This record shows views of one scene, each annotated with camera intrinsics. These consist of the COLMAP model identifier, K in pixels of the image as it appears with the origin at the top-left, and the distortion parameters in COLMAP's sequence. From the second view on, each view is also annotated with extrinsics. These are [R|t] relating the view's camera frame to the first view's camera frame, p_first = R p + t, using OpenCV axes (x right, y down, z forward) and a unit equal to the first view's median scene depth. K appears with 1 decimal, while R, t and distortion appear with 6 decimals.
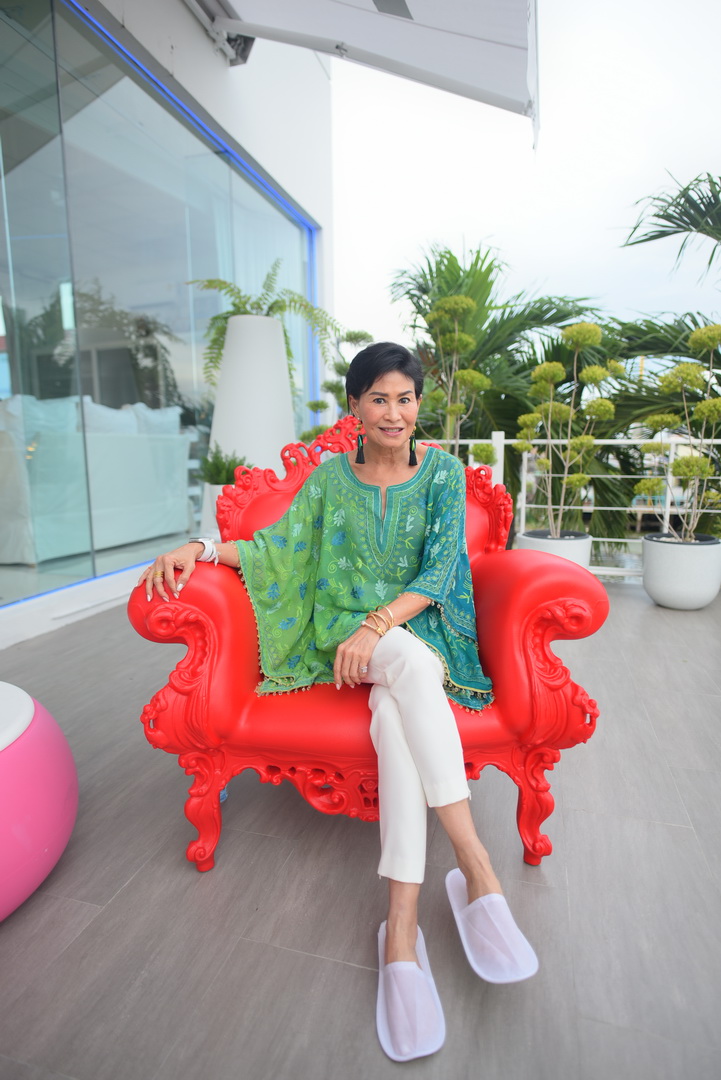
lens RADIAL K [[623.1, 0, 361.1], [0, 623.1, 538.4], [0, 0, 1]] dist [0.002188, 0.002684]
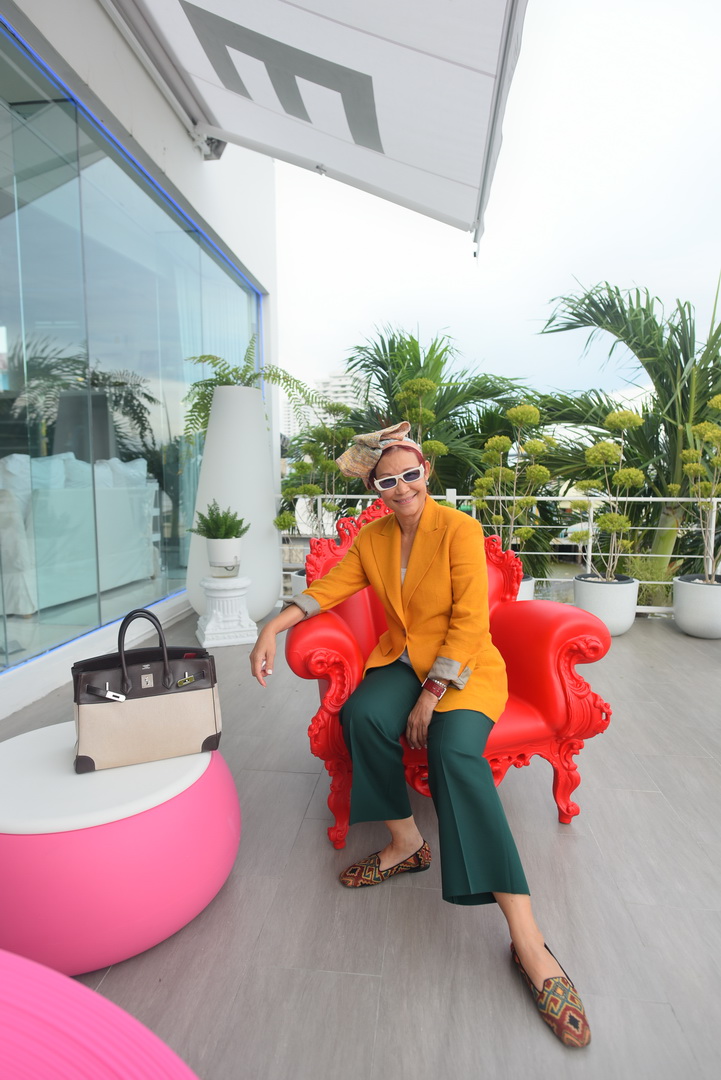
lens RADIAL K [[623.1, 0, 360.3], [0, 623.1, 541.3], [0, 0, 1]] dist [0.002188, 0.002684]
pose [[0.986509, -0.012084, 0.163259, -0.145165], [0.019802, 0.998757, -0.045732, -0.023322], [-0.162504, 0.048348, 0.985523, -0.127315]]
